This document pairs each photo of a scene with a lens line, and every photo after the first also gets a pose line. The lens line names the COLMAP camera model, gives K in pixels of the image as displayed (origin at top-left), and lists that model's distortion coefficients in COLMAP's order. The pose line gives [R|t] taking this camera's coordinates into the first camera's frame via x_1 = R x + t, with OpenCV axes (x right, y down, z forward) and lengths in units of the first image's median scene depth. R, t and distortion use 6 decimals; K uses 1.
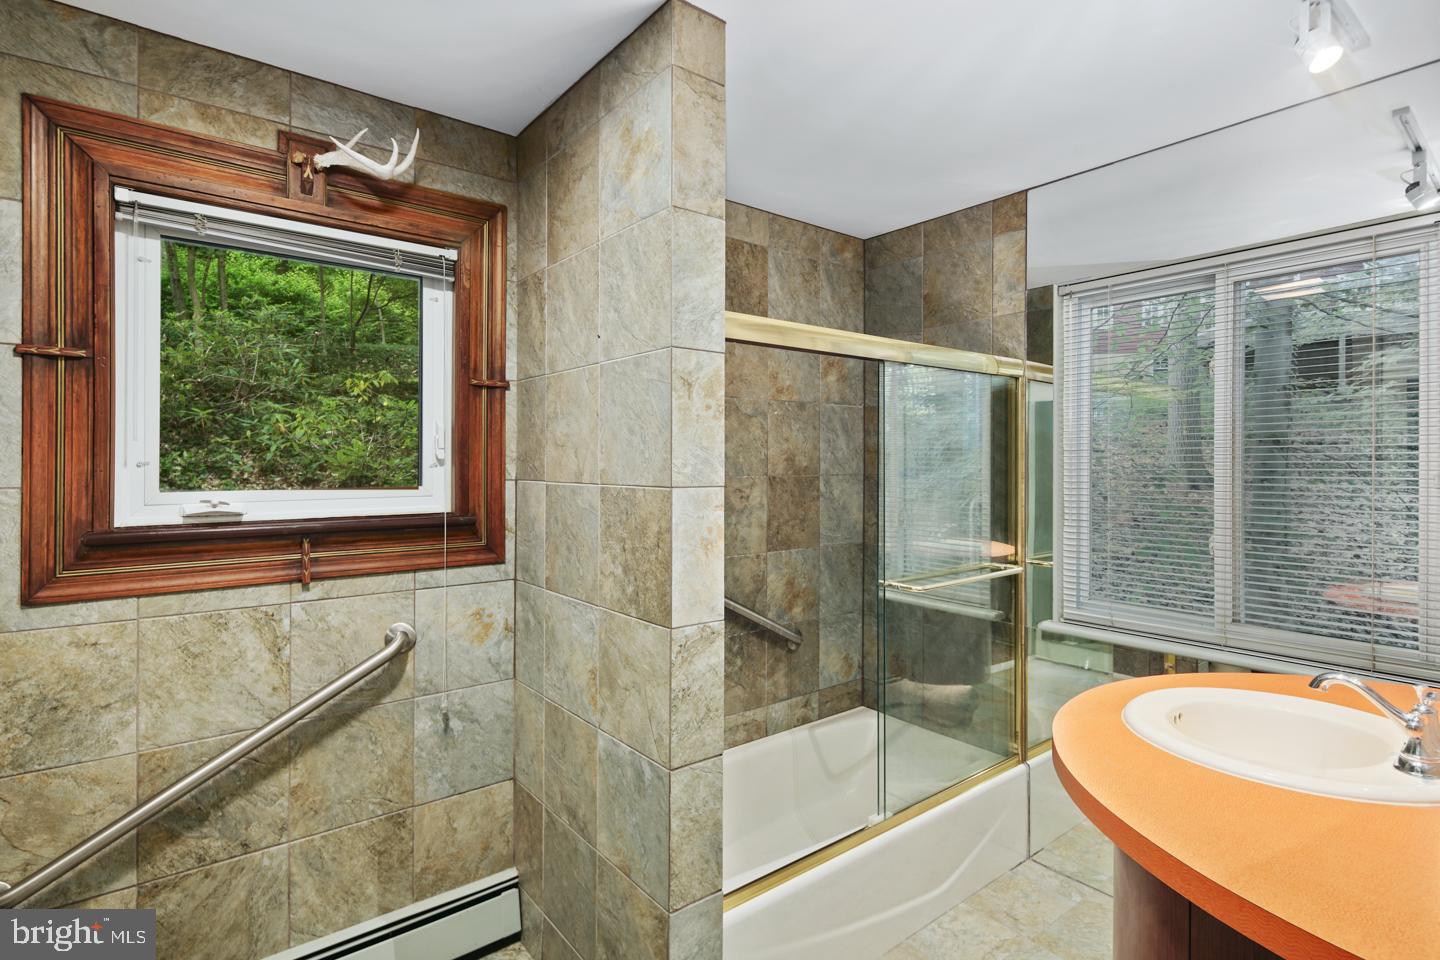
lens RADIAL K [[714.1, 0, 715.8], [0, 714.1, 438.8], [0, 0, 1]] dist [0.001523, -0.001310]
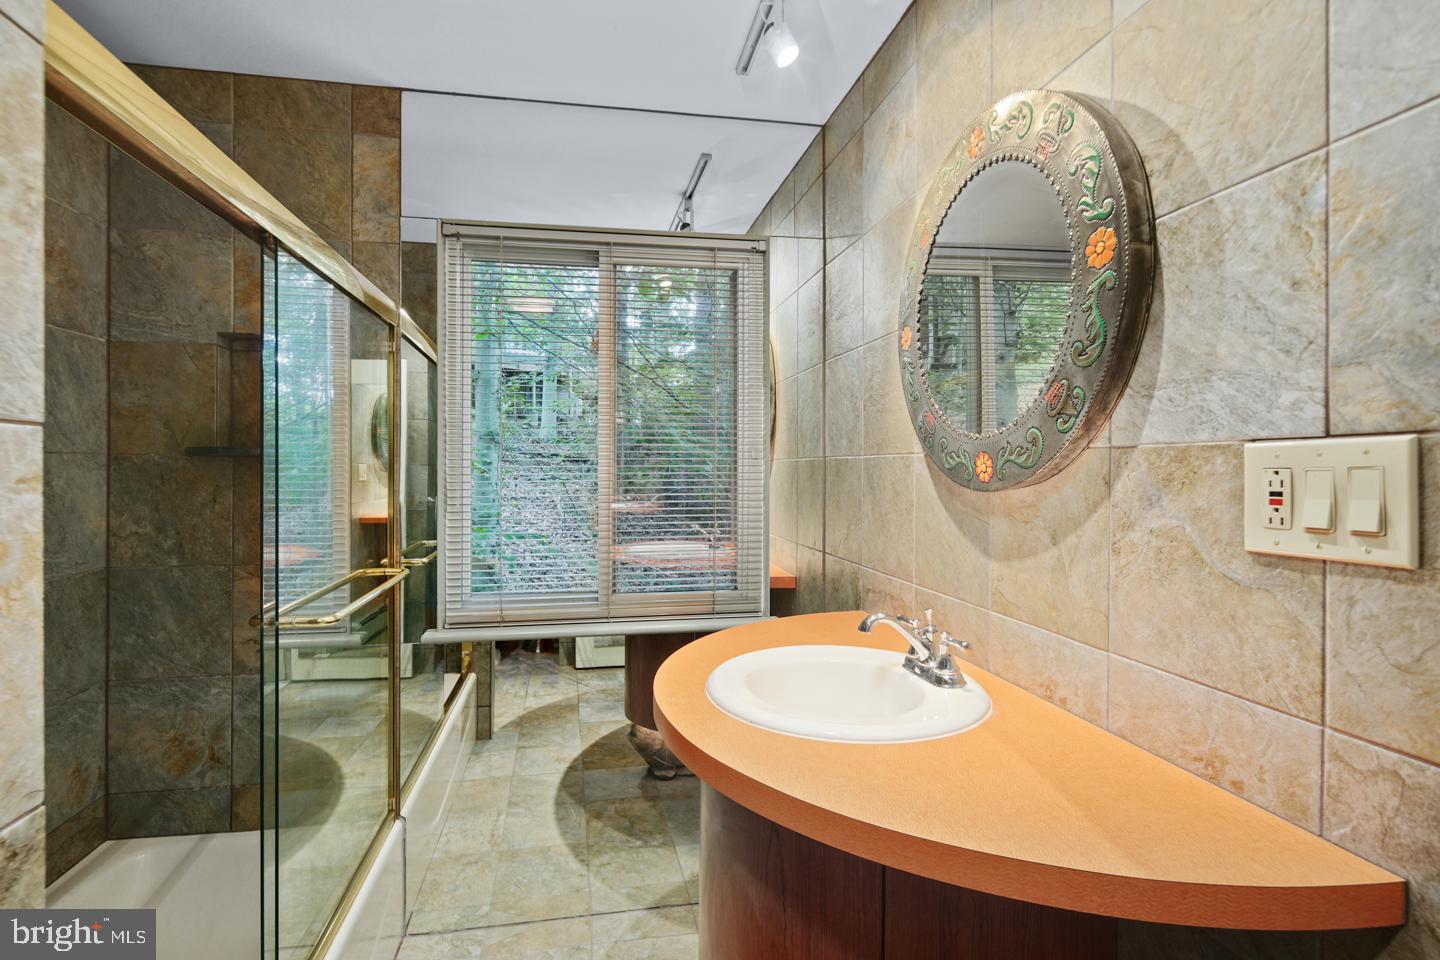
lens RADIAL K [[704.2, 0, 715.6], [0, 704.2, 461.4], [0, 0, 1]] dist [0.001758, -0.000995]
pose [[0.478598, 0.002472, 0.878031, -0.072172], [-0.026683, 0.999575, 0.011730, 0.038900], [-0.877629, -0.029042, 0.478460, 0.295454]]
